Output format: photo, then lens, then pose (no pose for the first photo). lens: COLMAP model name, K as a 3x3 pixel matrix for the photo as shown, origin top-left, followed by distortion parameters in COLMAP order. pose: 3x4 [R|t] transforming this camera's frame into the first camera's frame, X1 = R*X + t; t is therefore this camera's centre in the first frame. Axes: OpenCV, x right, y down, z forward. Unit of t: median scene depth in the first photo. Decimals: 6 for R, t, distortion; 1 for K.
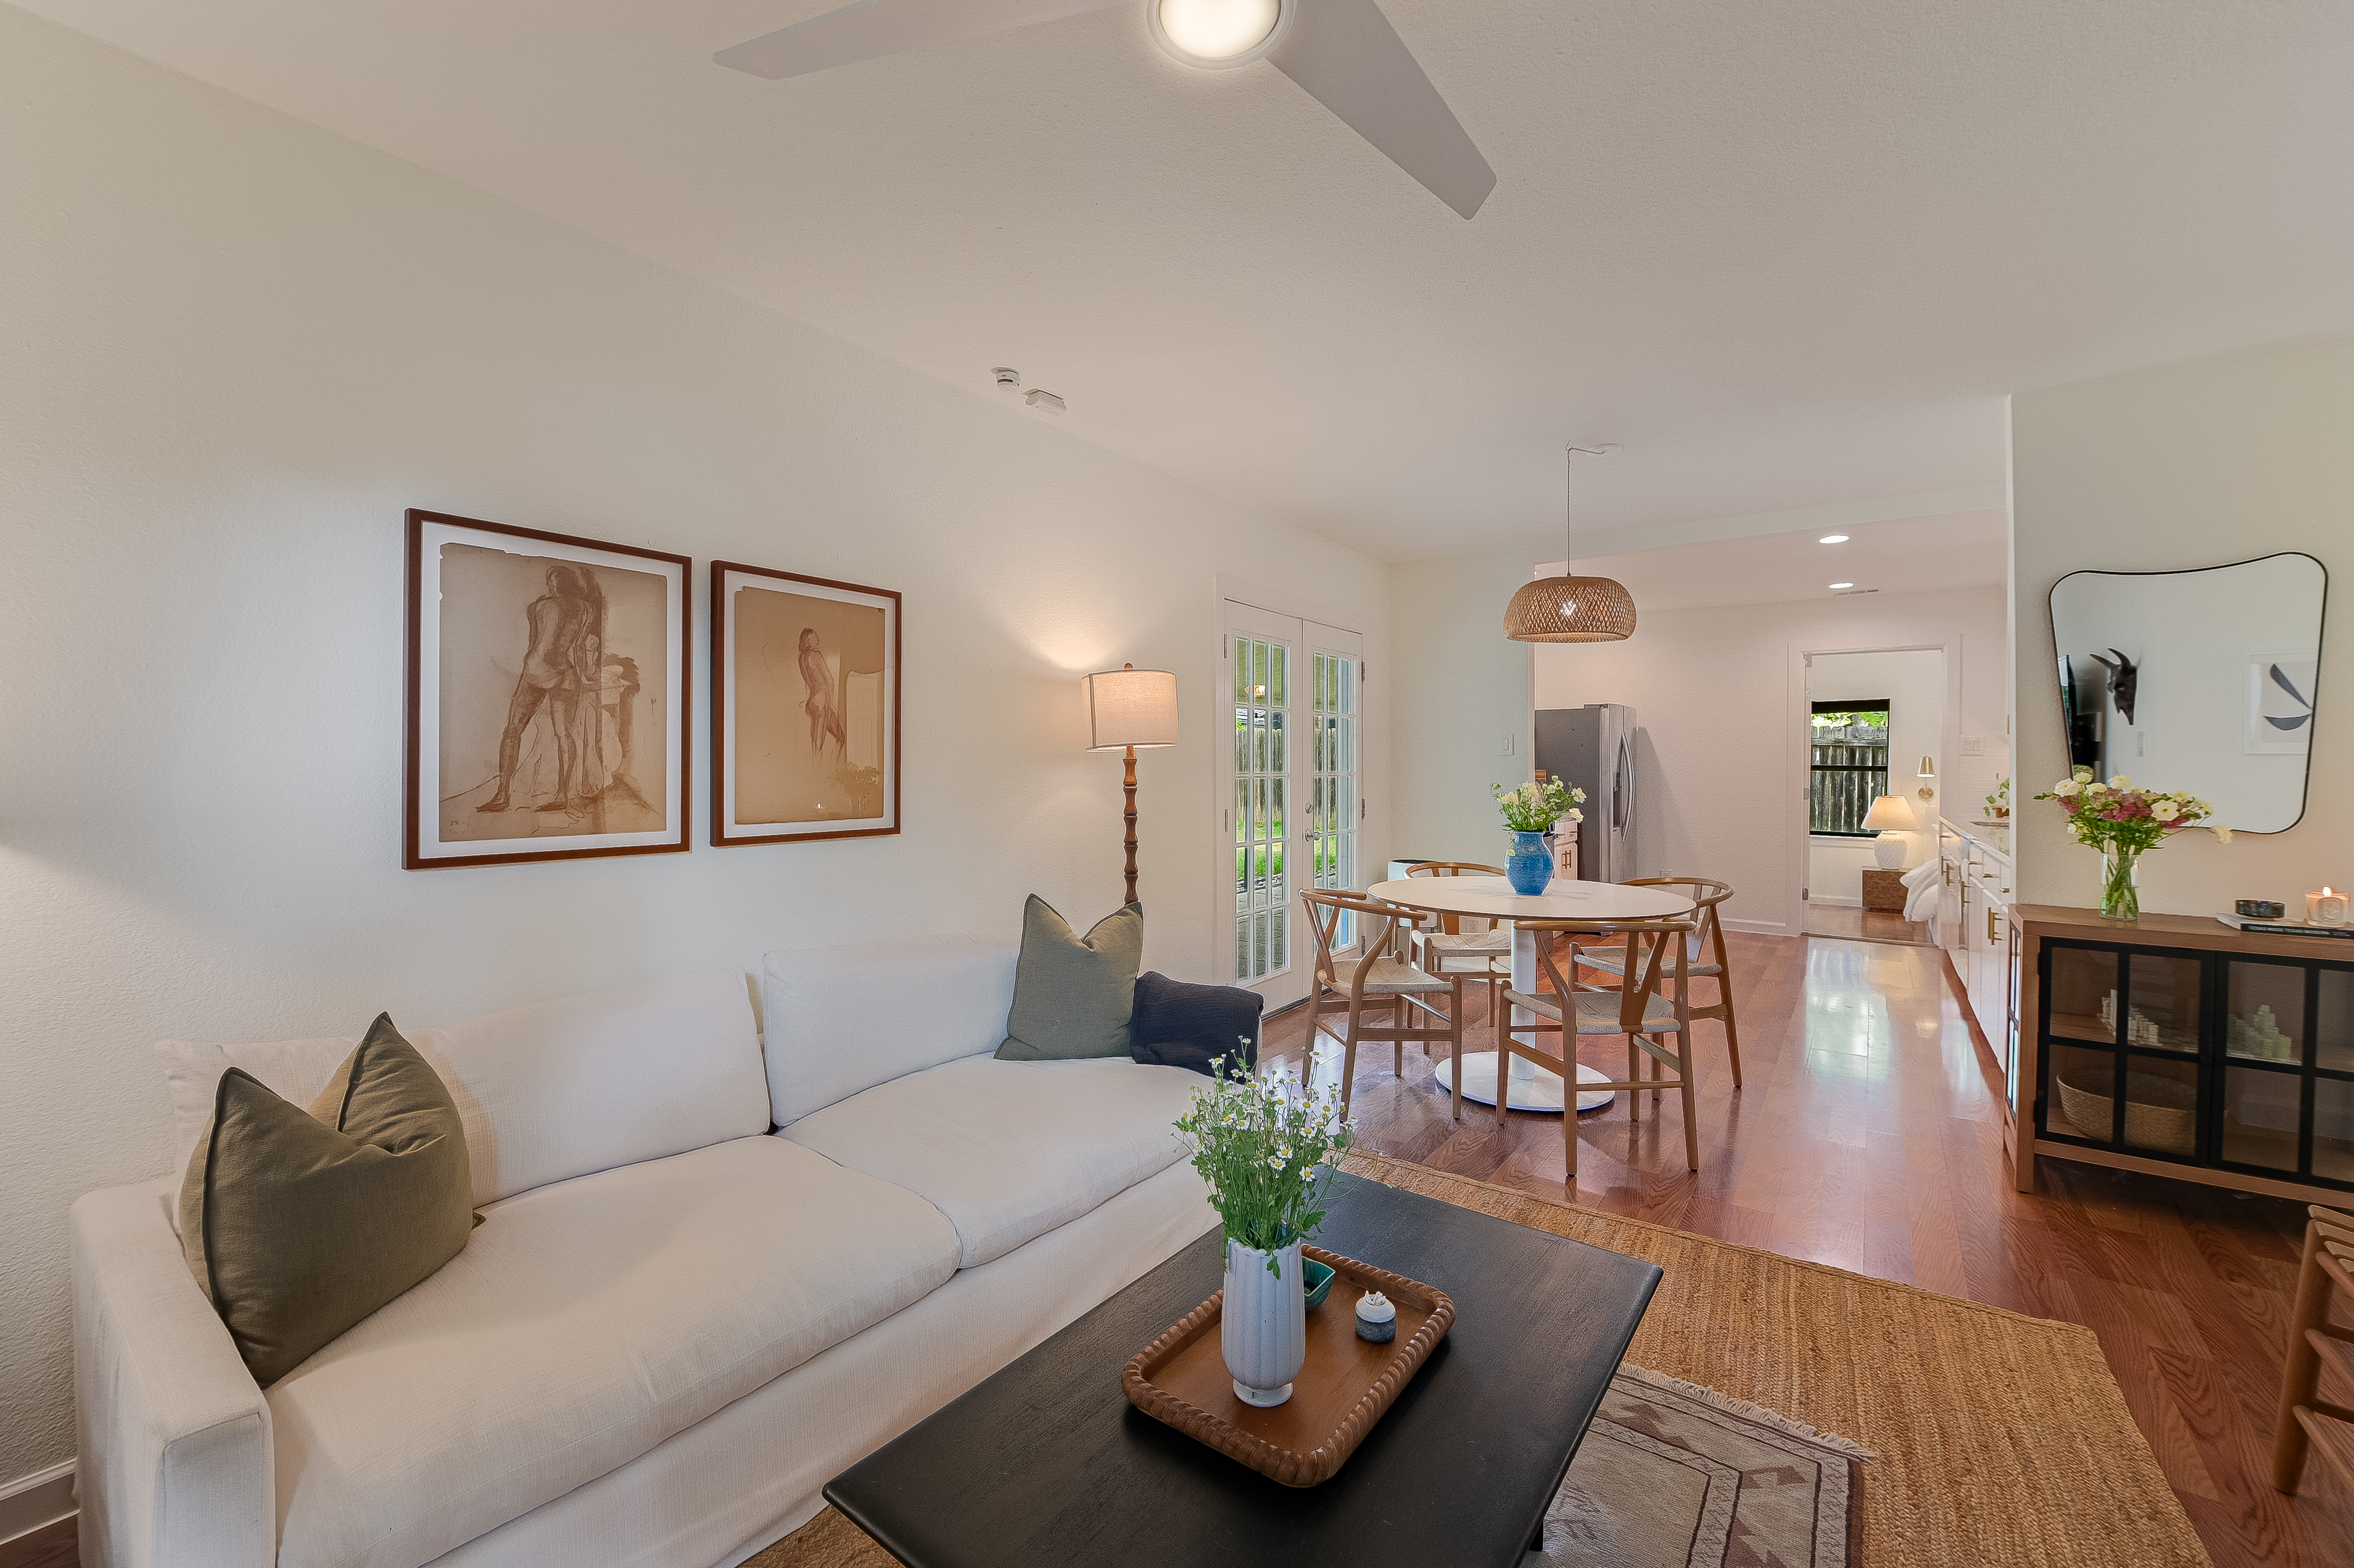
lens RADIAL K [[952.9, 0, 1179.0], [0, 952.9, 777.7], [0, 0, 1]] dist [-0.013836, -0.000270]
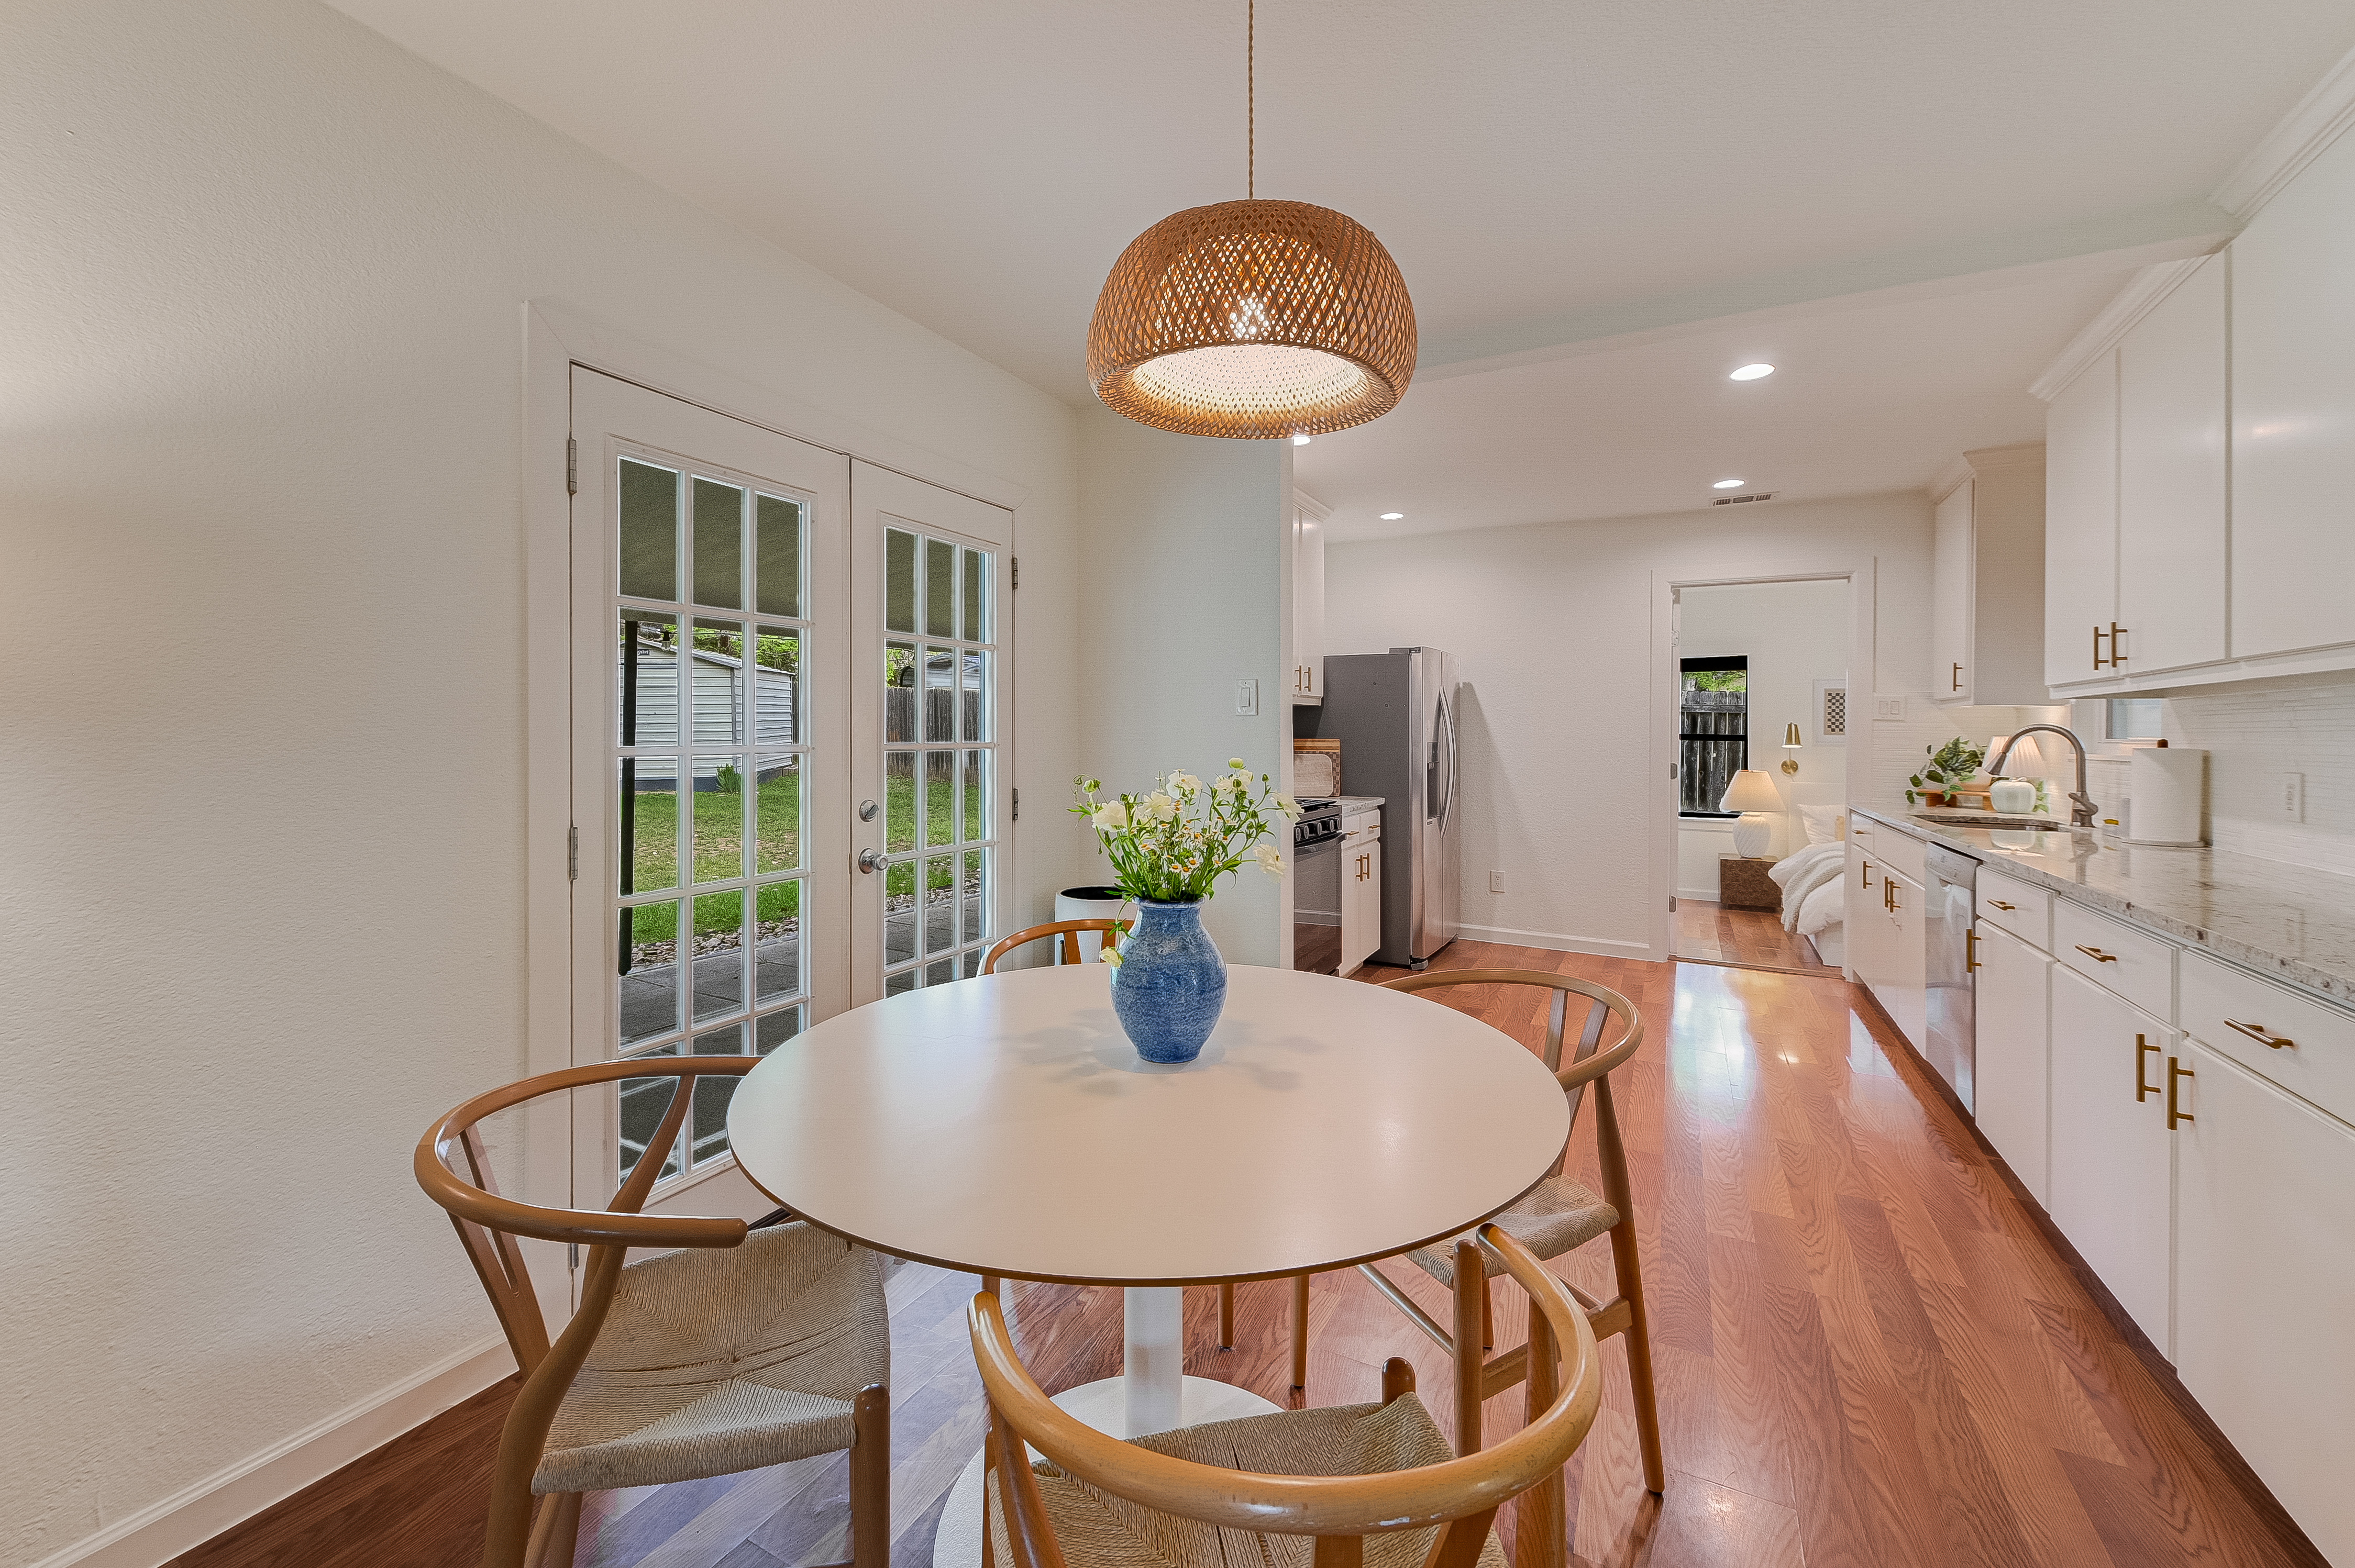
lens RADIAL K [[953.3, 0, 1153.3], [0, 953.3, 734.1], [0, 0, 1]] dist [-0.013836, -0.000270]
pose [[0.991924, 0.002921, 0.126799, 0.123182], [-0.001612, 0.999944, -0.010426, -0.003332], [-0.126823, 0.010137, 0.991874, 0.239794]]
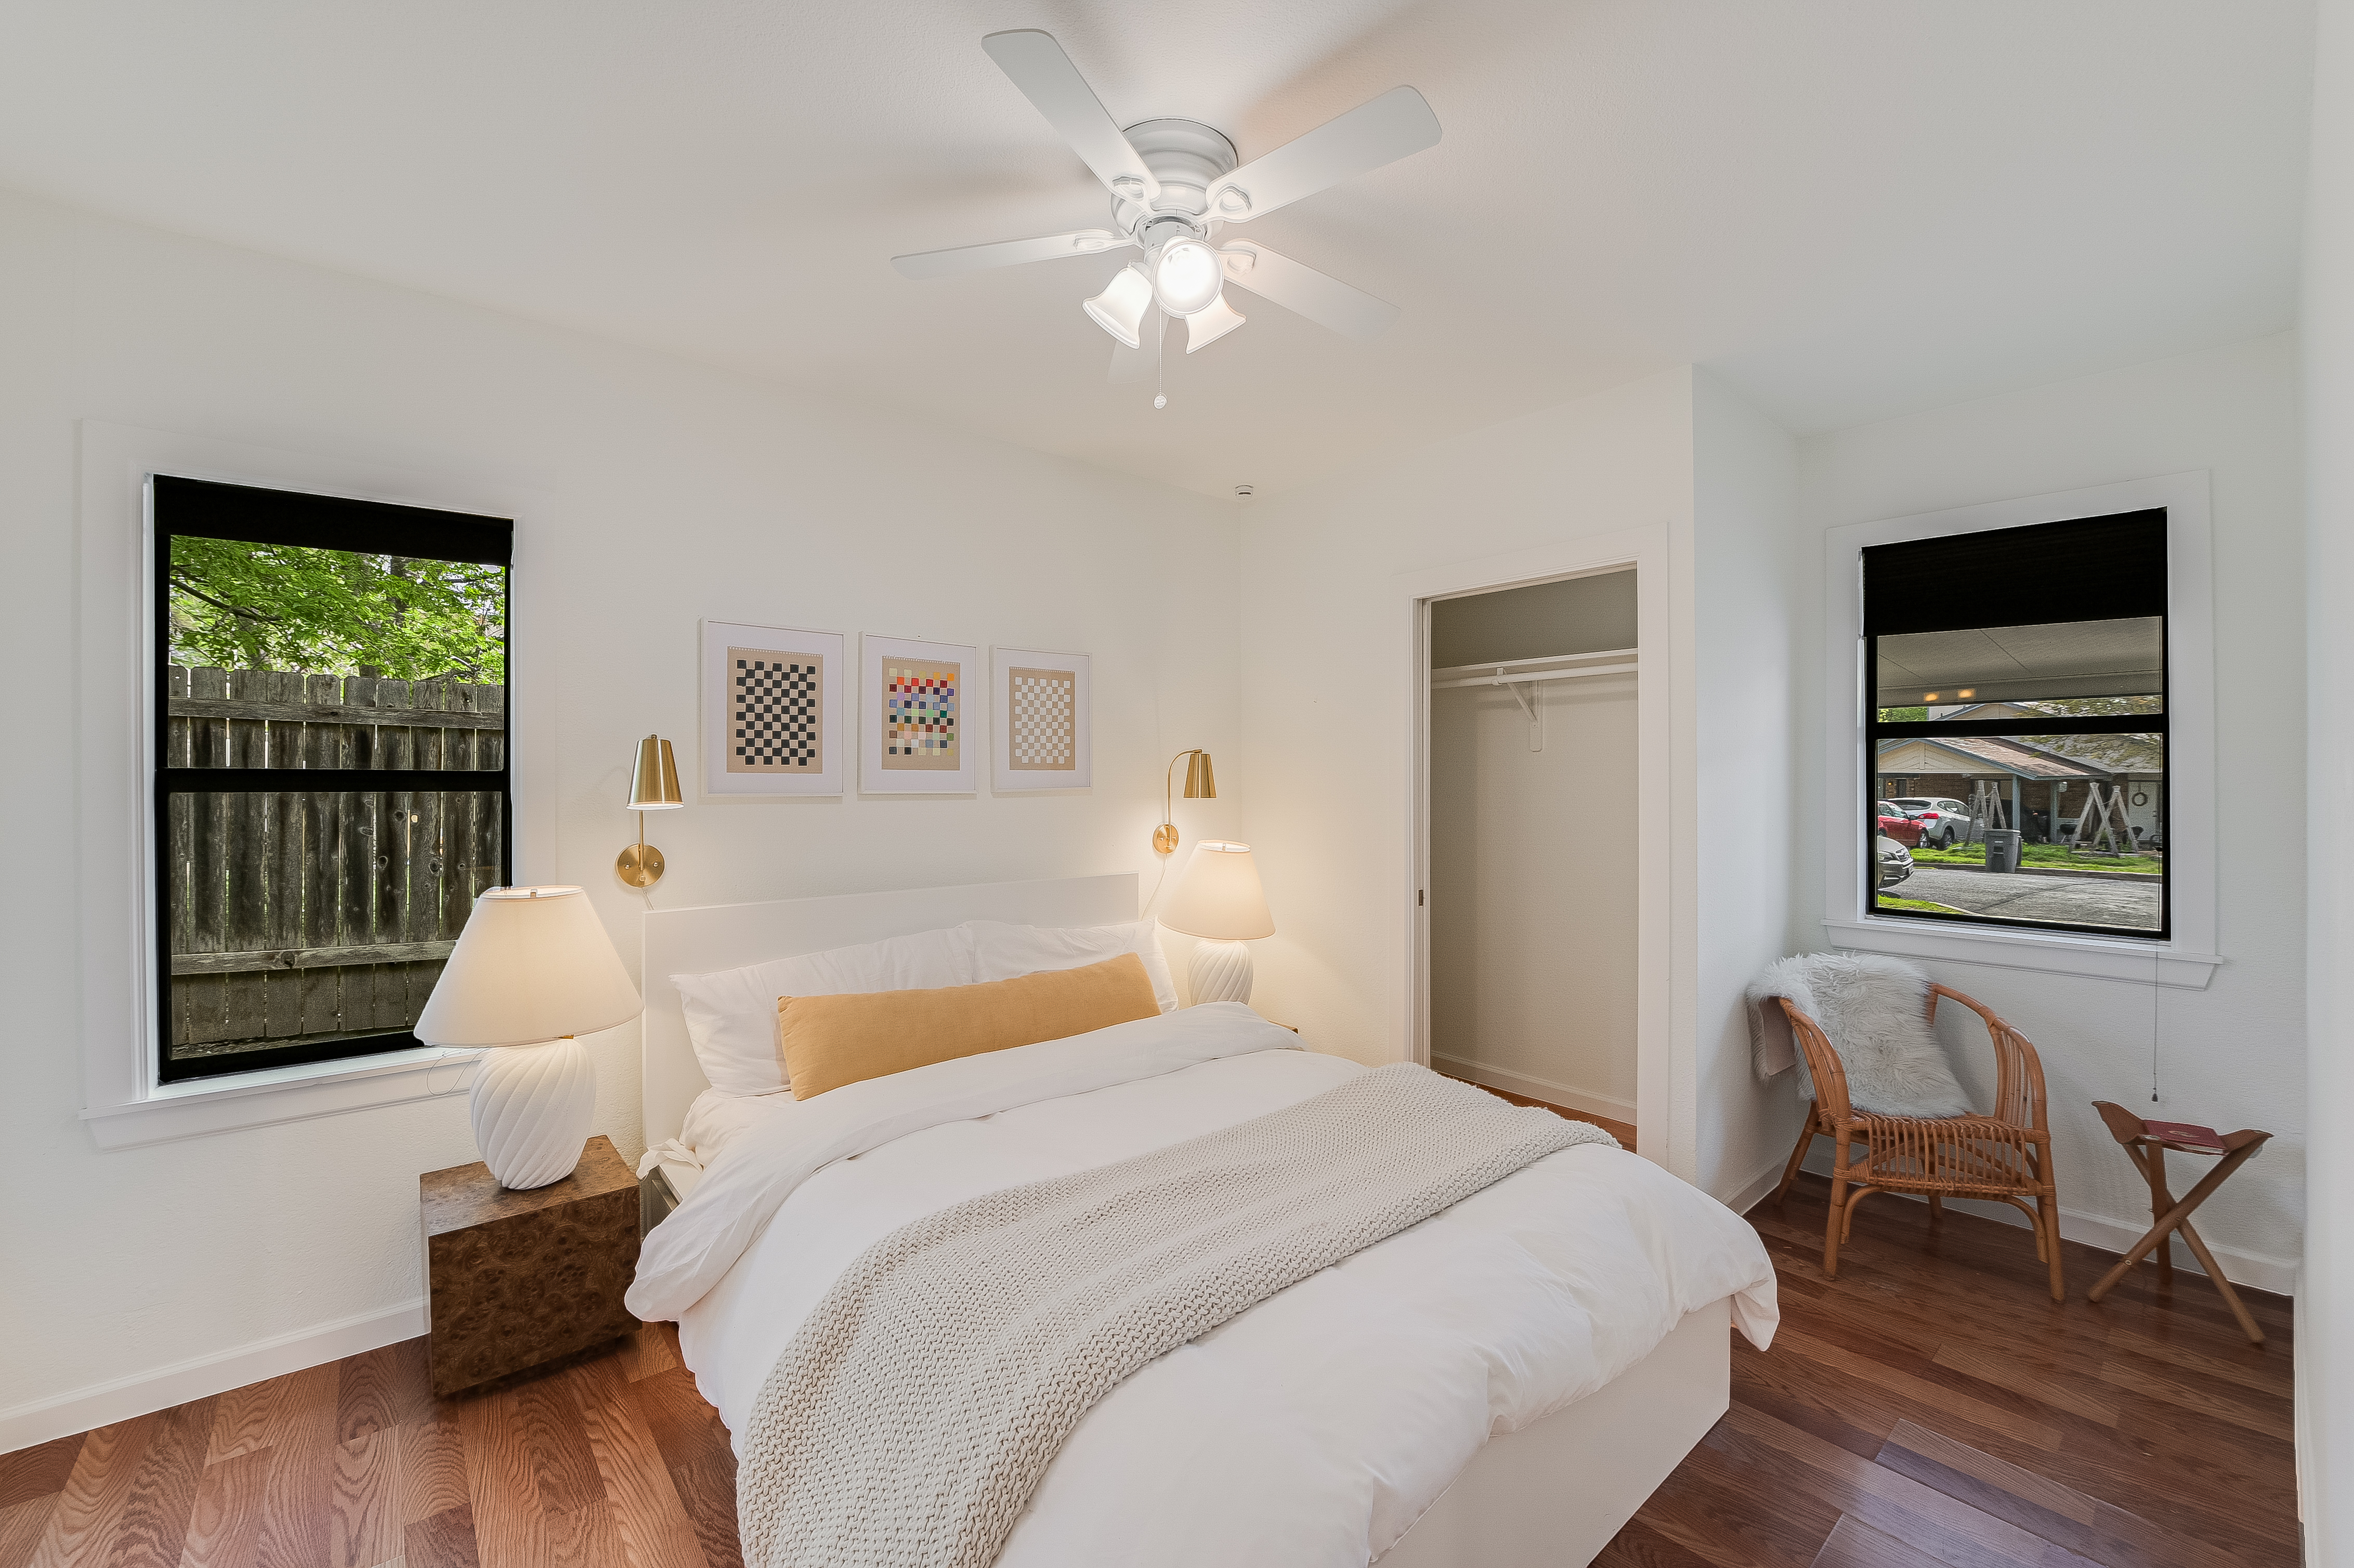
lens RADIAL K [[953.0, 0, 1189.3], [0, 953.0, 776.7], [0, 0, 1]] dist [-0.013836, -0.000270]
pose [[0.229446, -0.001179, 0.973321, 0.562409], [0.014135, 0.999898, -0.002121, -0.008239], [-0.973219, 0.014244, 0.229440, 0.792515]]
